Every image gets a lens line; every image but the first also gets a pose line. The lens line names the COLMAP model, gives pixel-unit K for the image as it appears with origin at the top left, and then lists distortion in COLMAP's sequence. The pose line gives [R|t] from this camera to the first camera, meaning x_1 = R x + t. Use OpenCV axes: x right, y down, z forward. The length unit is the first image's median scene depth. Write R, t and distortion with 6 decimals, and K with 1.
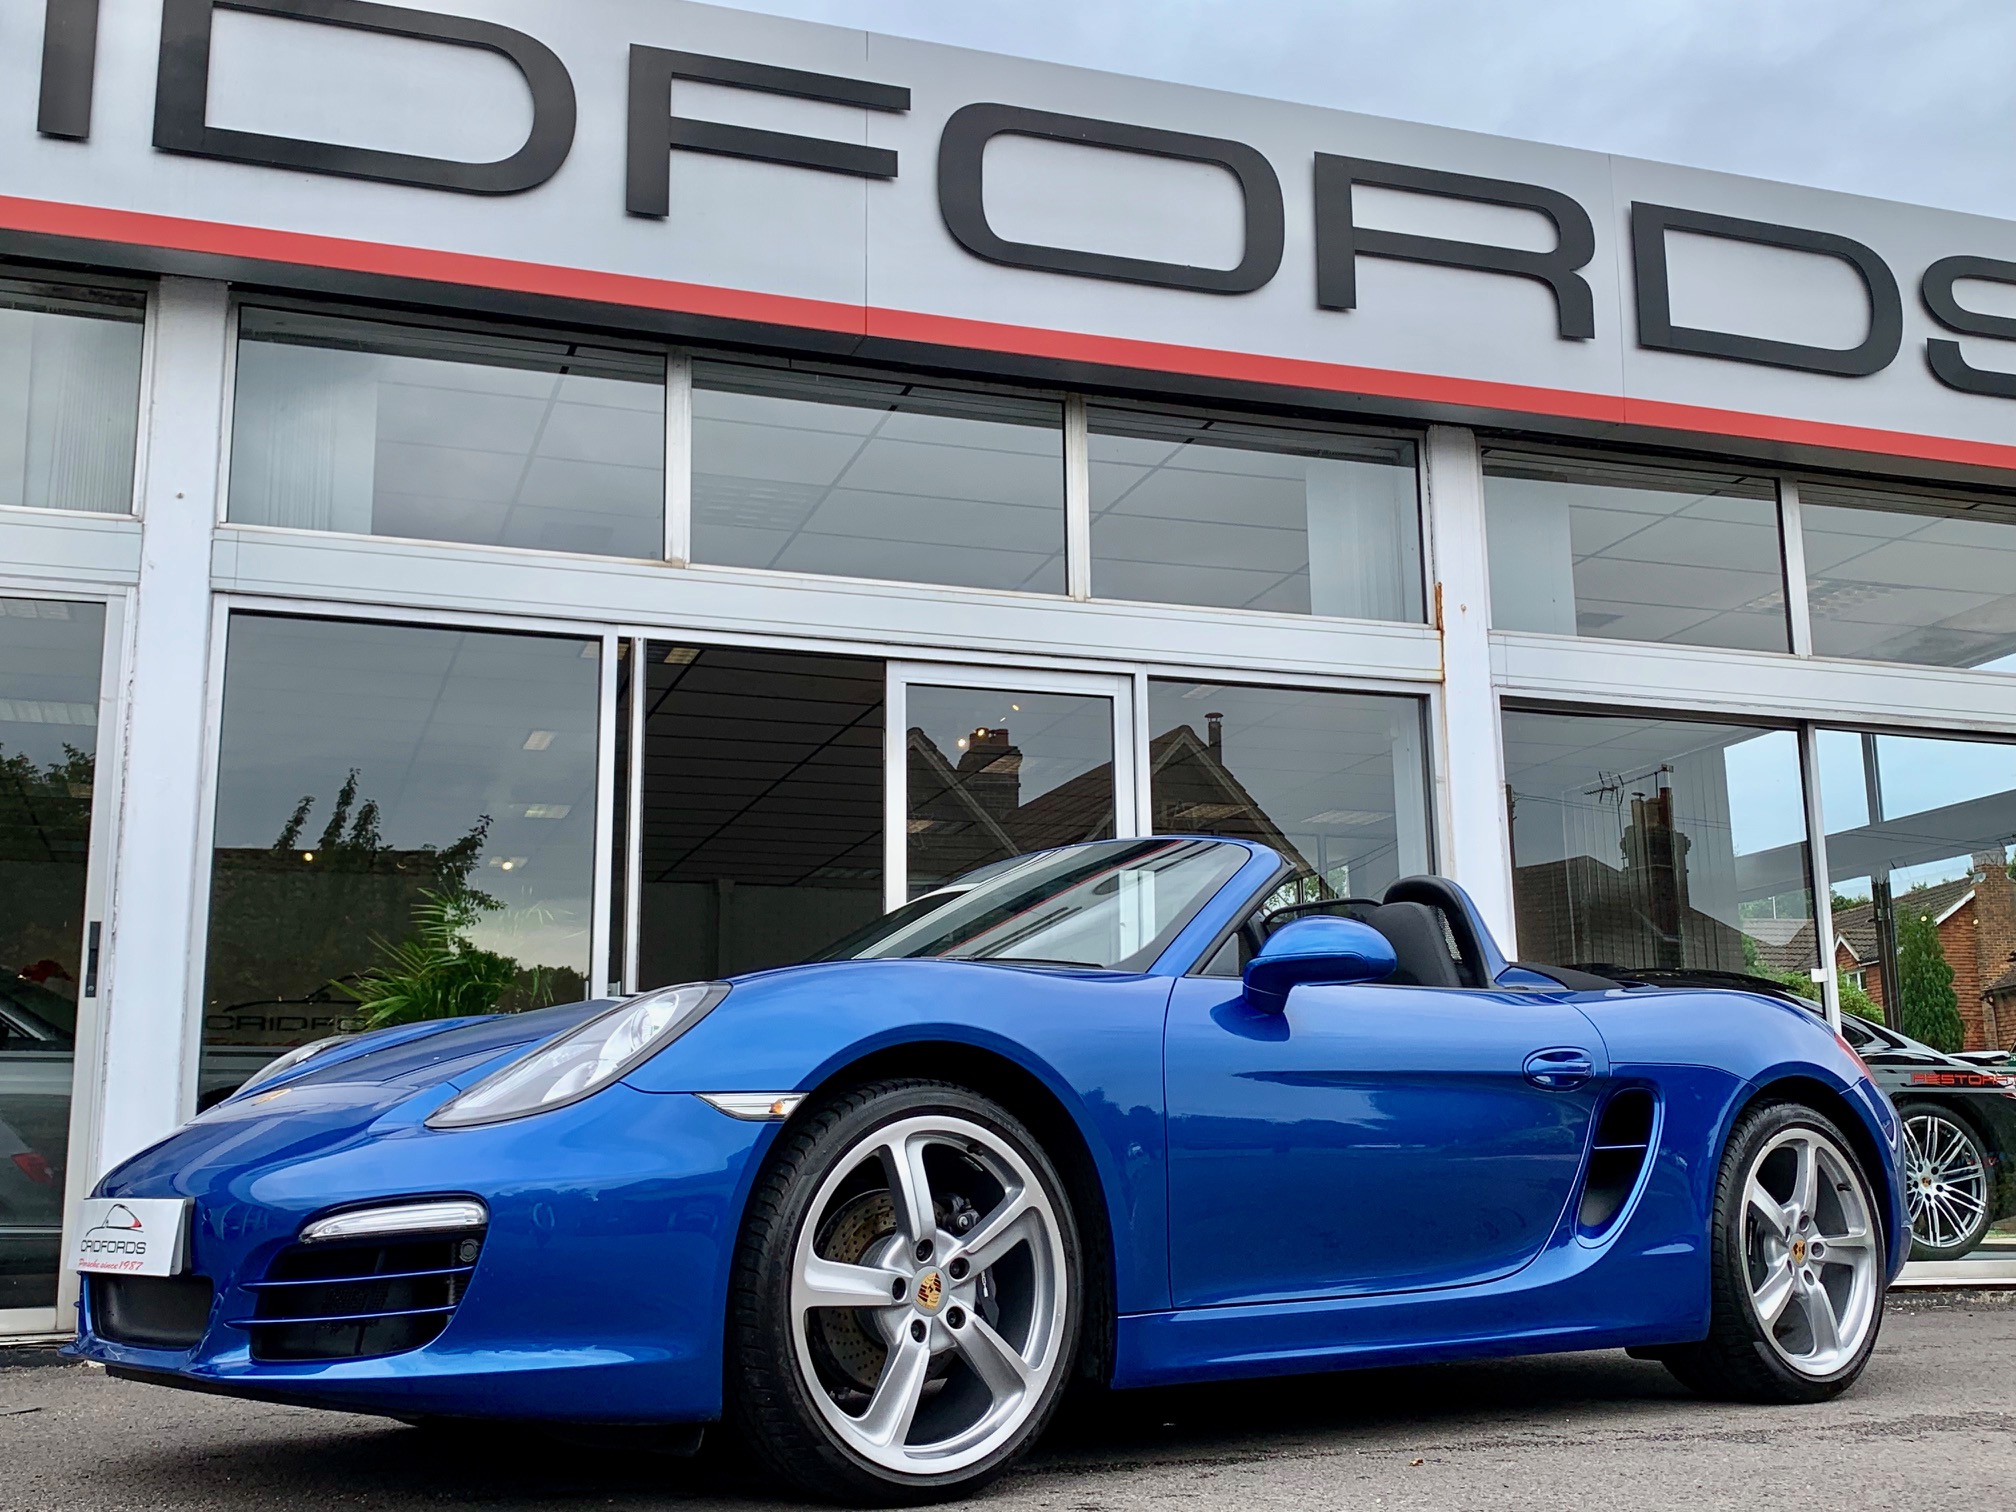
lens RADIAL K [[2168.5, 0, 1008.0], [0, 2168.5, 756.0], [0, 0, 1]] dist [0.118030, -0.300703]
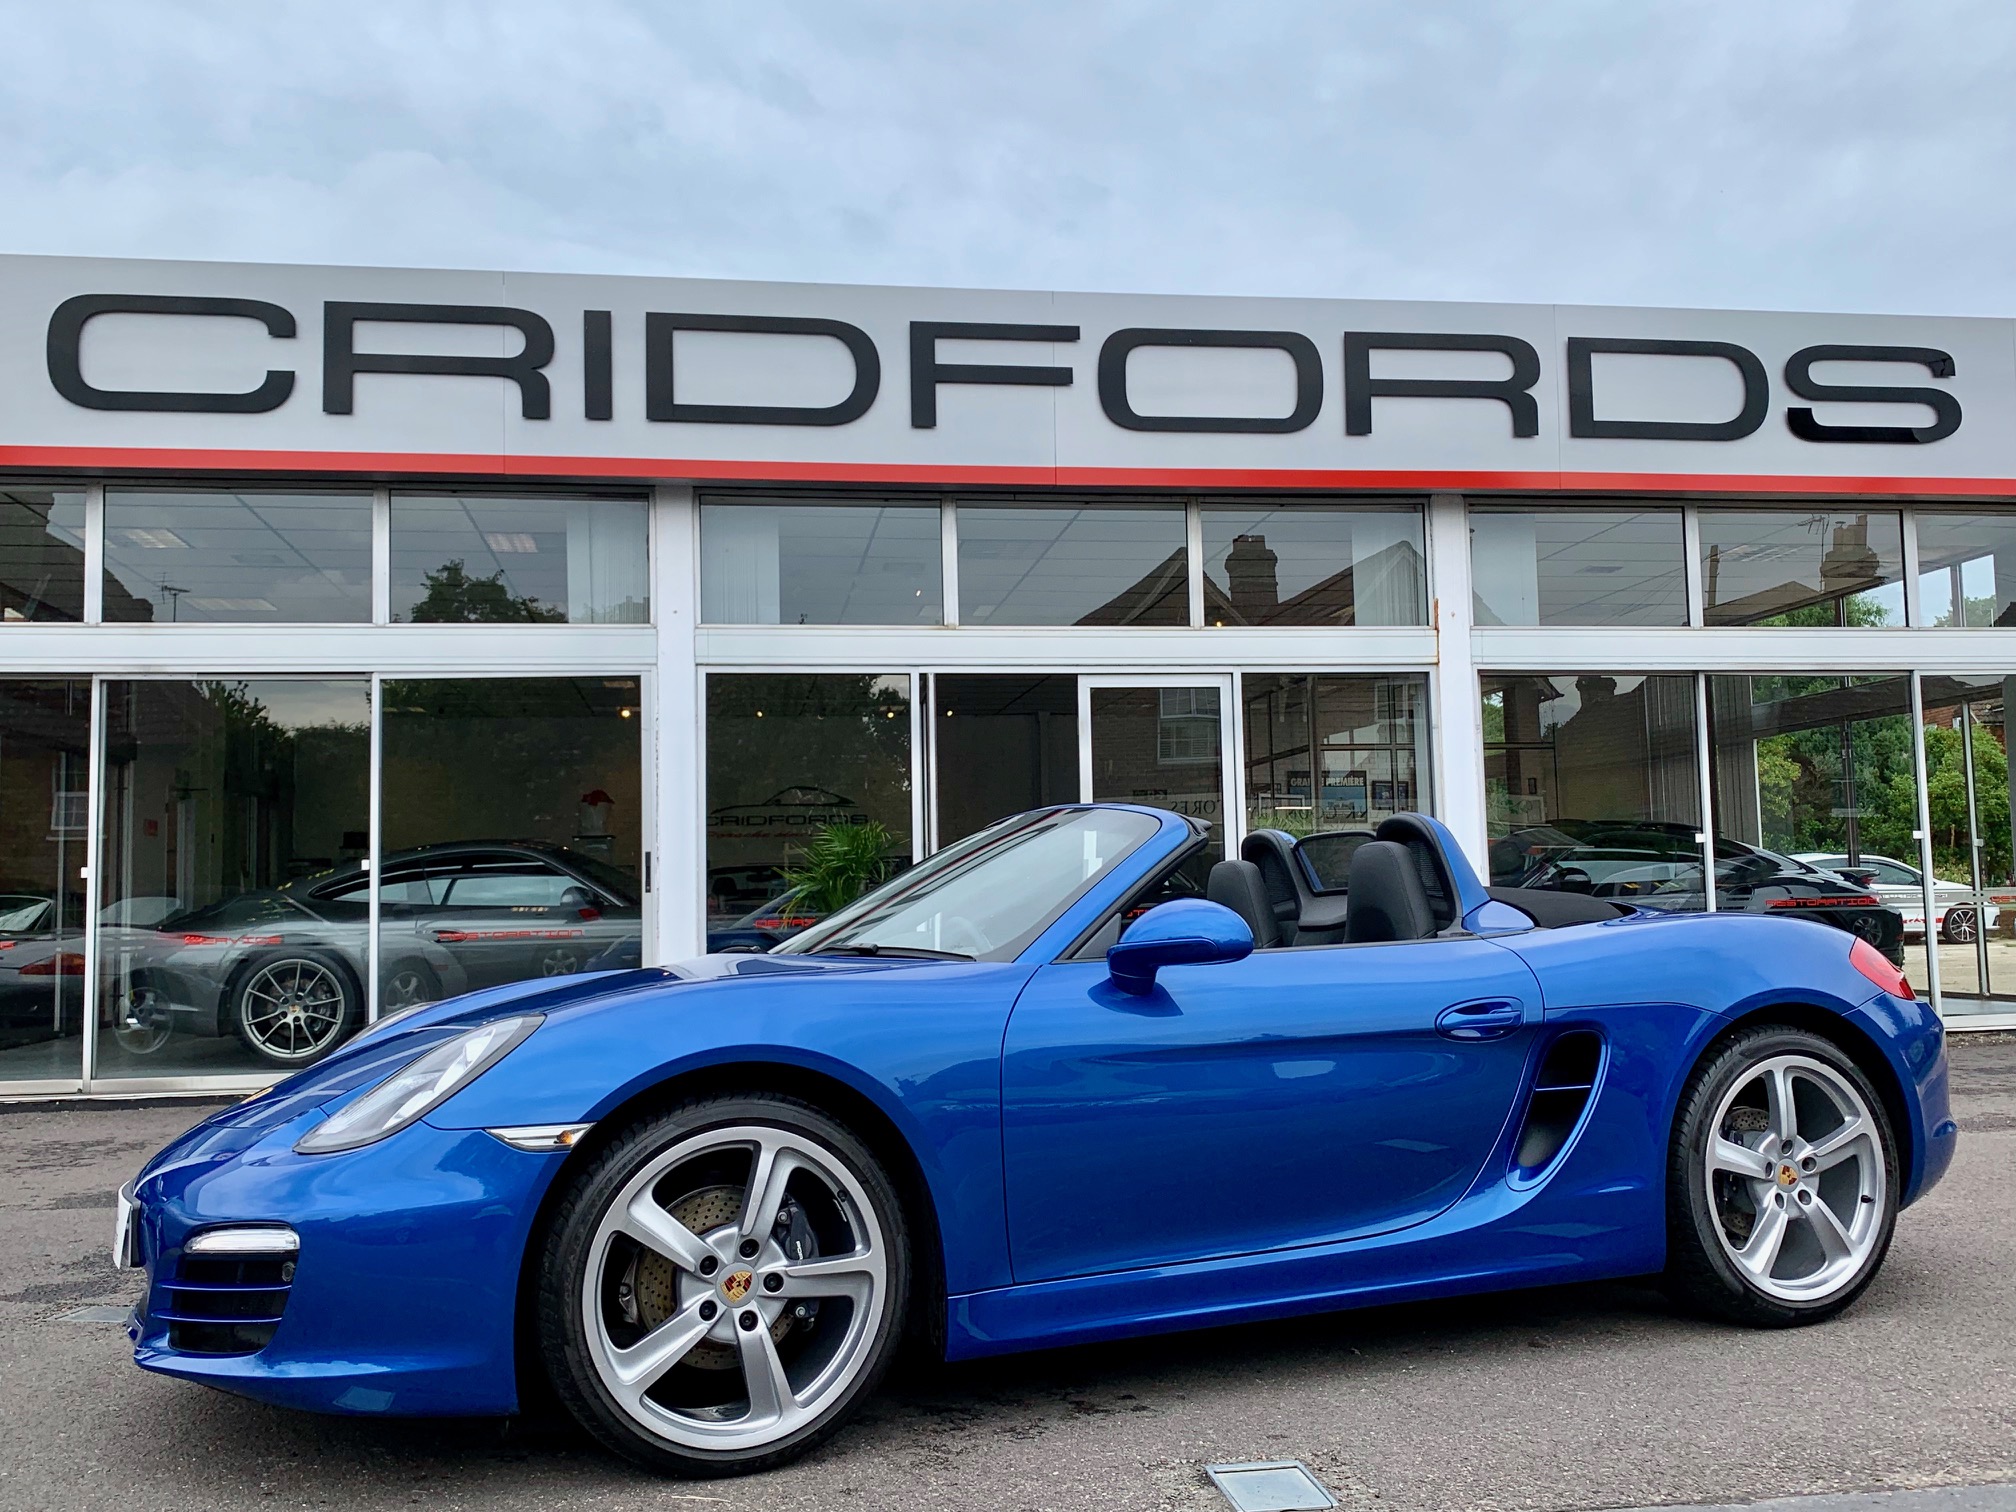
lens RADIAL K [[1797.5, 0, 1008.0], [0, 1797.5, 756.0], [0, 0, 1]] dist [0.077918, -0.019363]
pose [[0.984261, -0.021304, -0.175430, 0.138868], [0.043357, 0.991477, 0.122856, -0.162084], [0.171317, -0.128529, 0.976796, -0.386828]]
